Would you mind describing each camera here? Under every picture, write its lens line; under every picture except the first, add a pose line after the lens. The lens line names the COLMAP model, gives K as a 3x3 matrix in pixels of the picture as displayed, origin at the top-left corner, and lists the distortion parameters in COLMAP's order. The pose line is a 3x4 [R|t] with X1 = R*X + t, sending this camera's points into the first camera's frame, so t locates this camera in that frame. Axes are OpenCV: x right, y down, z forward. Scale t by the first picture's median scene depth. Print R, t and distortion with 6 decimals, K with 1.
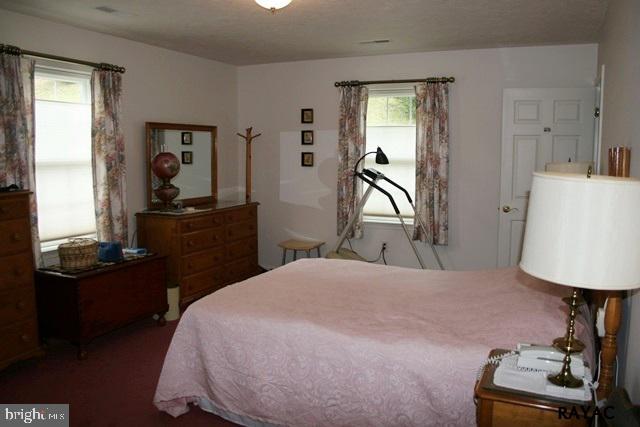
lens RADIAL K [[532.4, 0, 320.0], [0, 532.4, 213.5], [0, 0, 1]] dist [-0.144640, 0.125486]
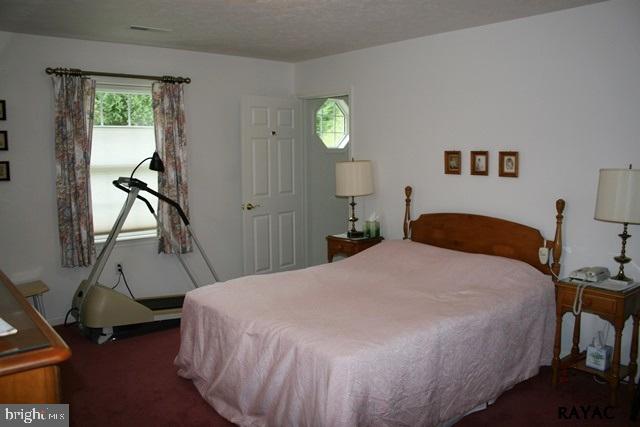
lens RADIAL K [[532.4, 0, 320.0], [0, 532.4, 213.5], [0, 0, 1]] dist [-0.144640, 0.125486]
pose [[0.432481, -0.116553, 0.894078, -0.520229], [0.112187, 0.990860, 0.074903, -0.055591], [-0.894637, 0.067910, 0.441604, 0.360197]]
